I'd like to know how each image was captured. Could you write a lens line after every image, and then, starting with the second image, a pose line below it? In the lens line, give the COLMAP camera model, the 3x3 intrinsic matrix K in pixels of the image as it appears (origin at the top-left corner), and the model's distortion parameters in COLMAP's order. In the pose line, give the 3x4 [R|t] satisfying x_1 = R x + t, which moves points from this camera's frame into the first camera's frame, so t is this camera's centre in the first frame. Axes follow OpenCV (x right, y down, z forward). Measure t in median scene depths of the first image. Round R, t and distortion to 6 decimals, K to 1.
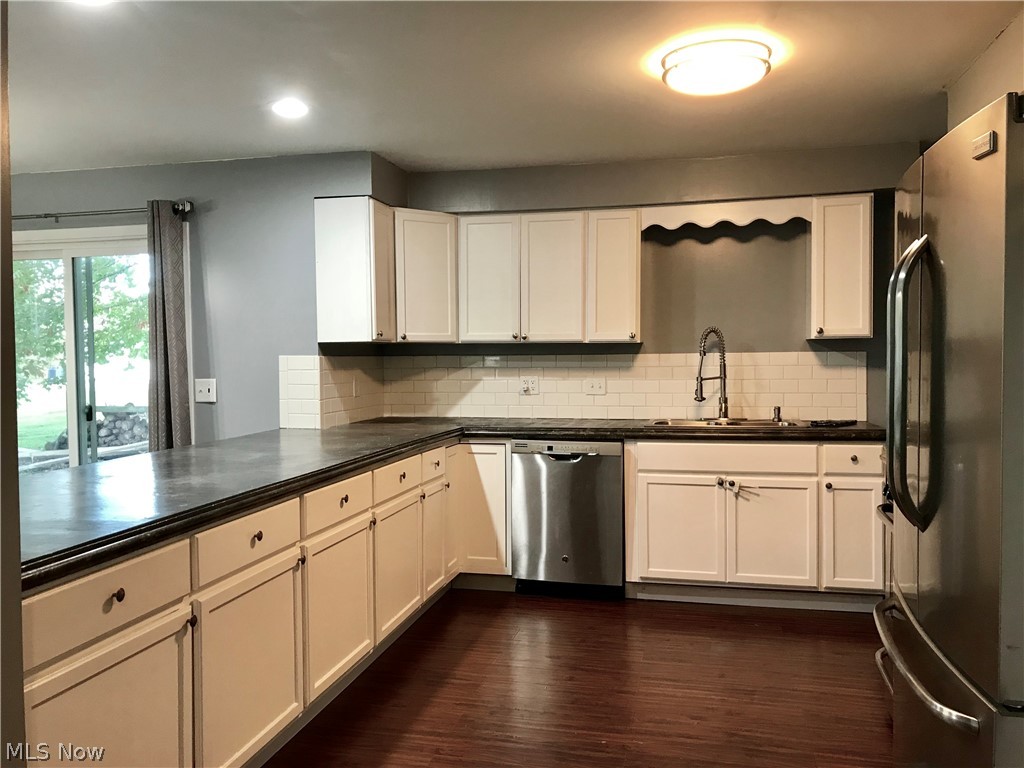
lens RADIAL K [[835.3, 0, 512.0], [0, 835.3, 384.0], [0, 0, 1]] dist [0.144468, -0.322843]
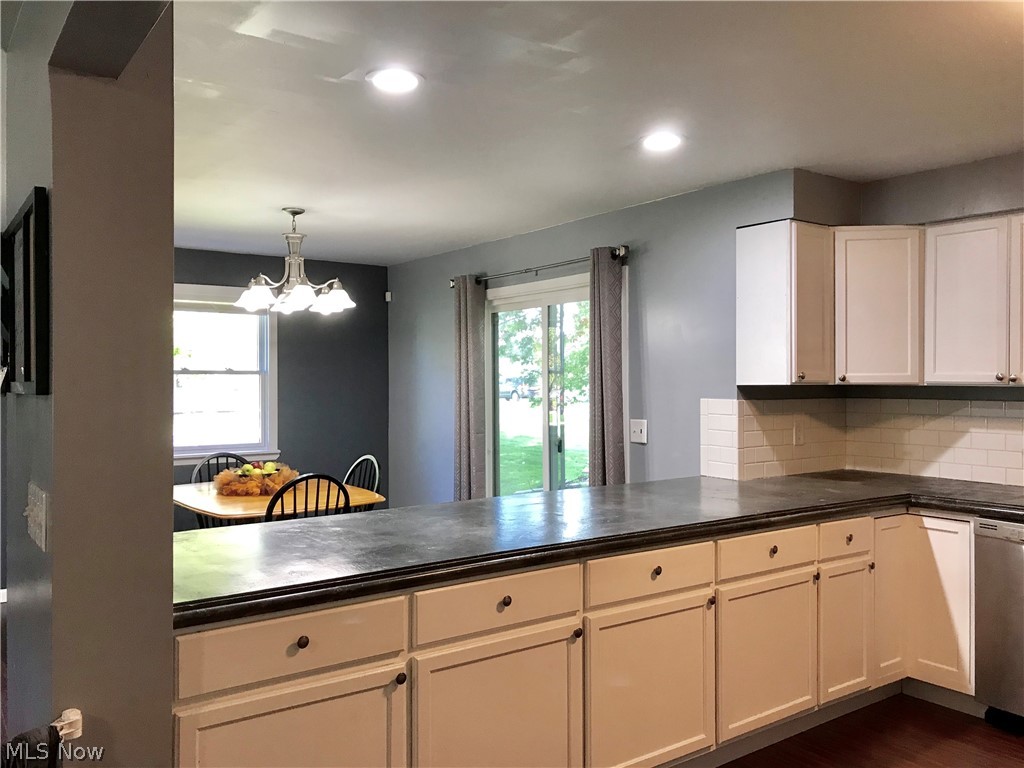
lens RADIAL K [[847.8, 0, 511.4], [0, 847.8, 380.5], [0, 0, 1]] dist [0.024565, -0.016489]
pose [[0.754084, 0.008163, -0.656727, 0.184437], [-0.027543, 0.999436, -0.019204, -0.029241], [0.656200, 0.032570, 0.753884, 0.143541]]
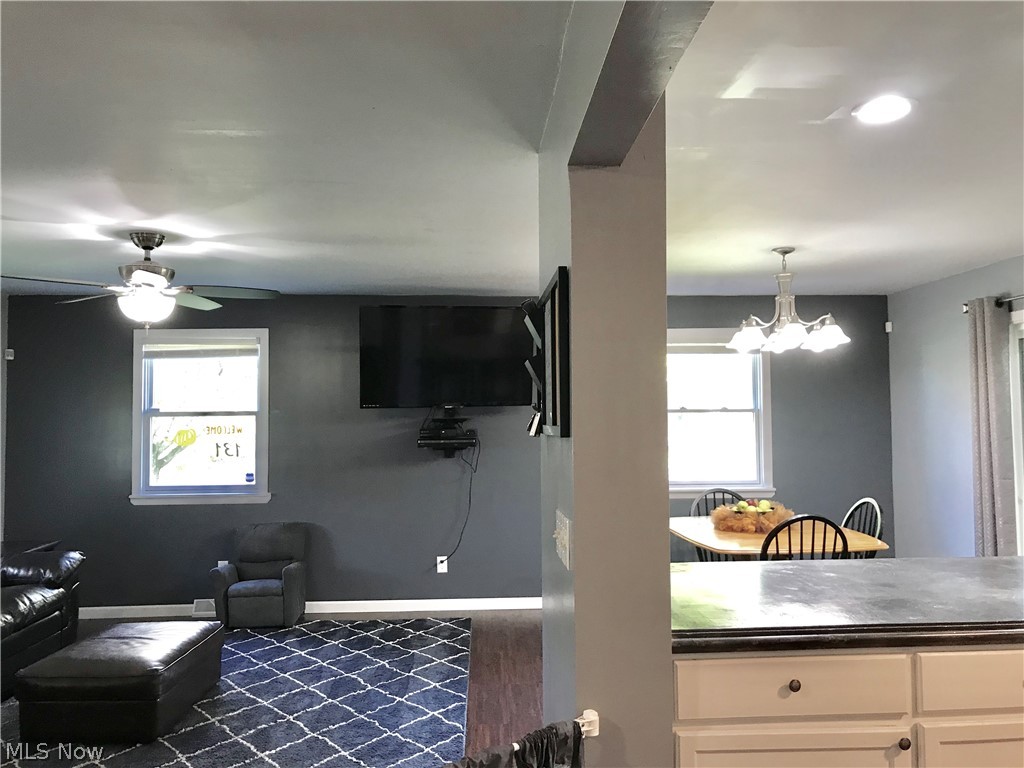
lens RADIAL K [[851.4, 0, 510.4], [0, 851.4, 379.5], [0, 0, 1]] dist [0.014399, 0.000732]
pose [[0.281001, -0.034713, -0.959080, 0.204459], [-0.028563, 0.998600, -0.044512, -0.034200], [0.959282, 0.039902, 0.279616, 0.137199]]
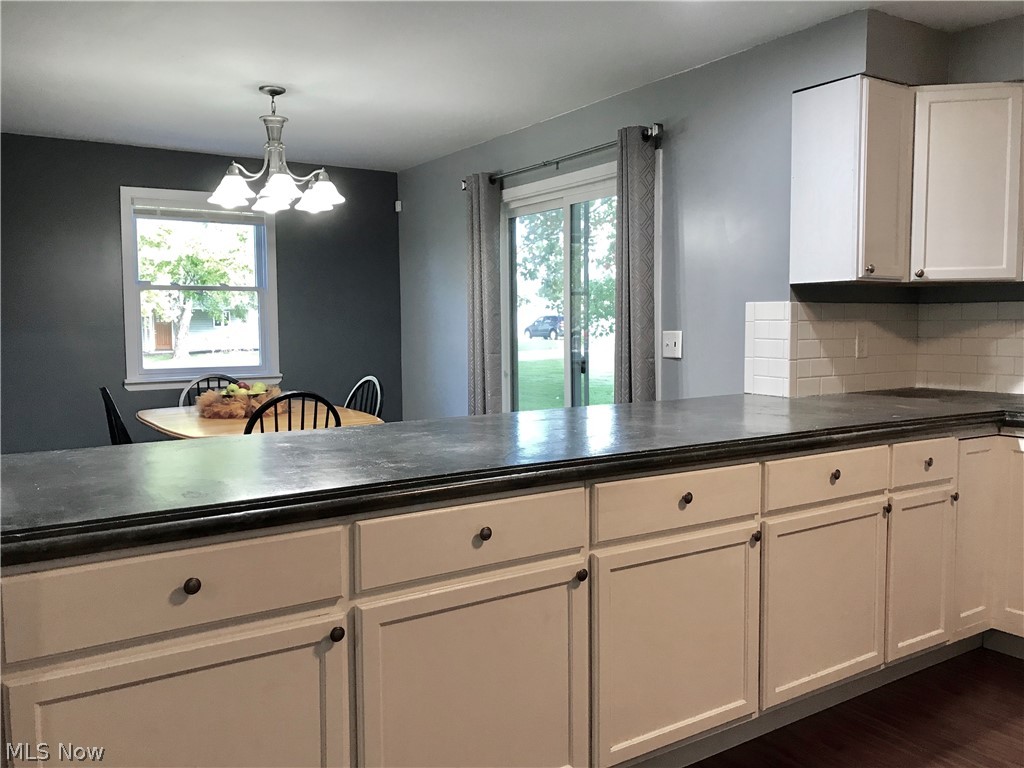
lens RADIAL K [[844.9, 0, 515.5], [0, 844.9, 381.1], [0, 0, 1]] dist [0.045102, -0.070130]
pose [[0.724892, 0.054114, -0.686733, 0.118696], [-0.024817, 0.998314, 0.052470, 0.003994], [0.688415, -0.020993, 0.725013, 0.264219]]
